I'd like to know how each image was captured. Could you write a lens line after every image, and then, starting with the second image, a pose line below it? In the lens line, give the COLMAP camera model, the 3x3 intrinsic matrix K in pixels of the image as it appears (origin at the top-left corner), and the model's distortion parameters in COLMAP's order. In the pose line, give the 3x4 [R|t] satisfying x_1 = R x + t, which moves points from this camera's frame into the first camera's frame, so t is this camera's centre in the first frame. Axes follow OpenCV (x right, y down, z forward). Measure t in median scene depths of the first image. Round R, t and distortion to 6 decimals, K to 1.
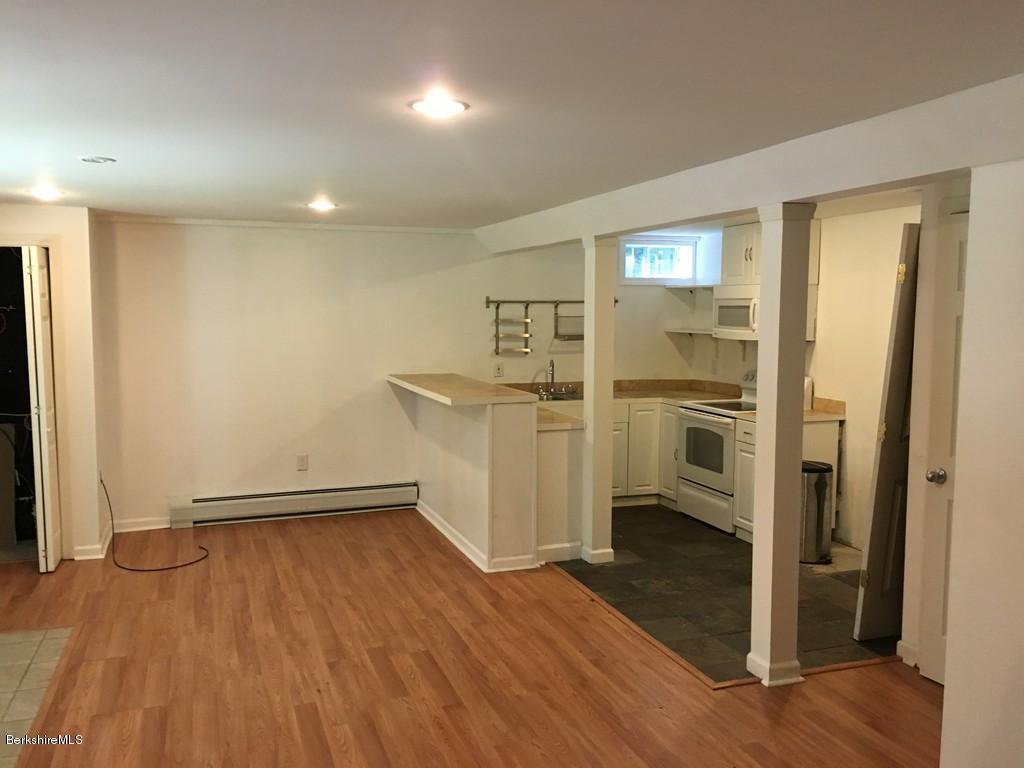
lens RADIAL K [[866.3, 0, 506.1], [0, 866.3, 385.7], [0, 0, 1]] dist [0.054938, -0.039575]
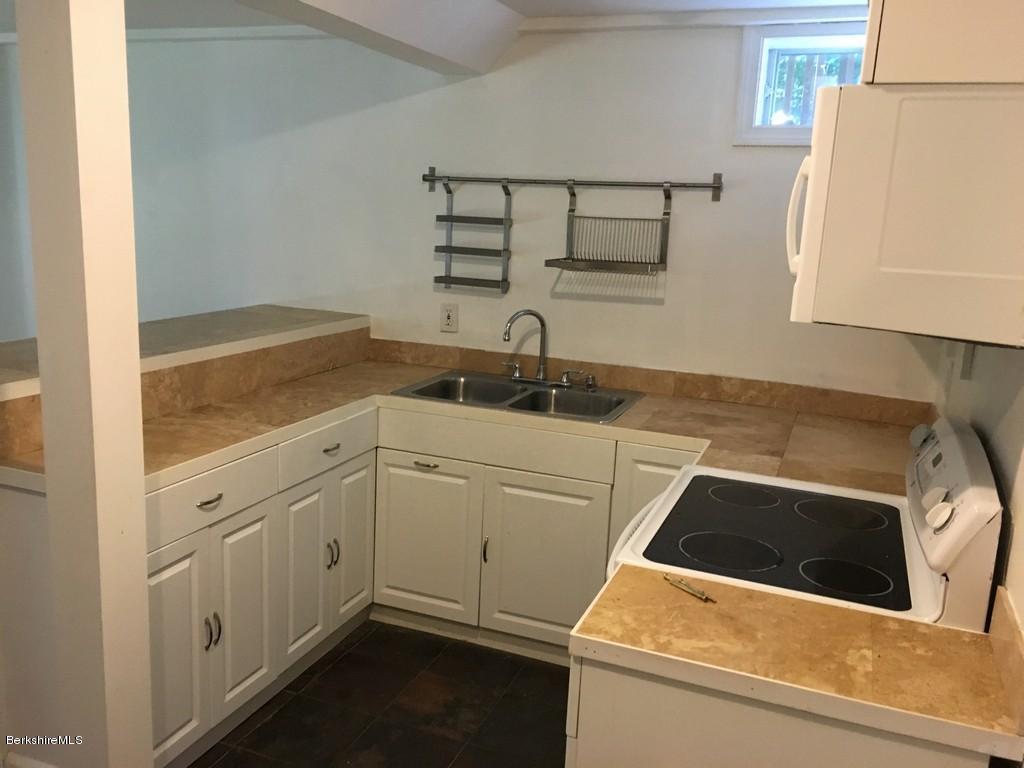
lens RADIAL K [[866.3, 0, 511.9], [0, 866.3, 384.3], [0, 0, 1]] dist [0.054938, -0.039575]
pose [[0.750315, 0.164741, -0.640224, 0.406401], [-0.107174, 0.985953, 0.128100, -0.057161], [0.652335, -0.027500, 0.757432, 0.757104]]
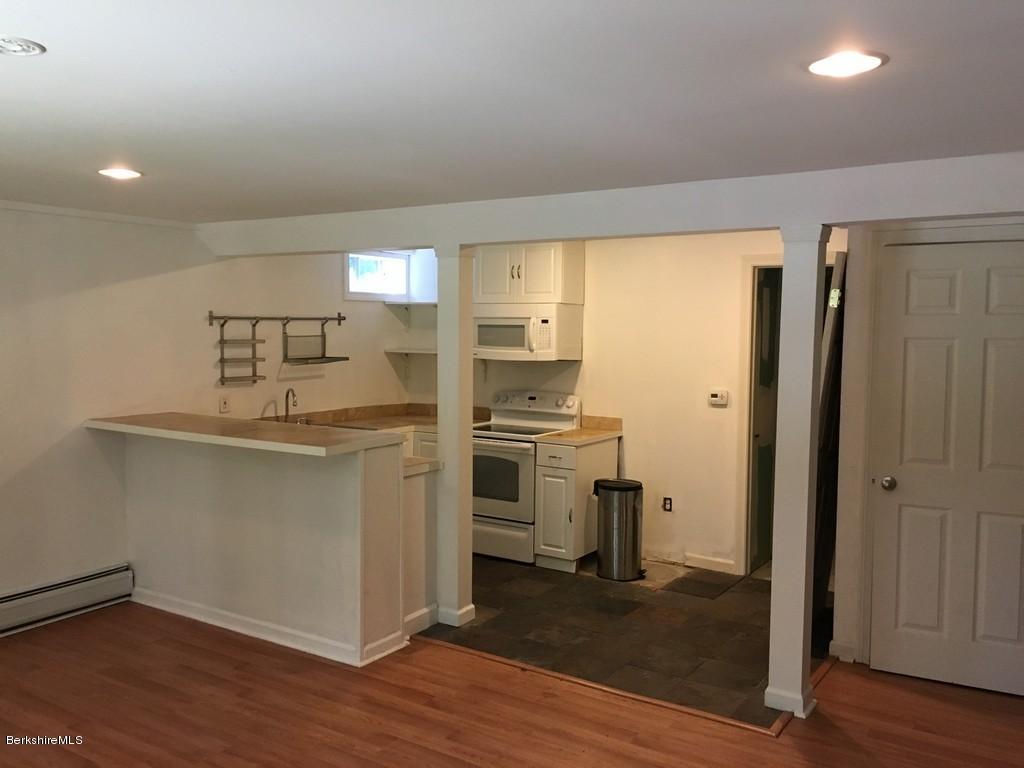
lens RADIAL K [[866.3, 0, 509.4], [0, 866.3, 386.4], [0, 0, 1]] dist [0.054938, -0.039575]
pose [[0.797017, -0.039075, 0.602692, -0.328022], [0.049257, 0.998786, -0.000383, -0.025019], [-0.601945, 0.029993, 0.797974, 0.249492]]
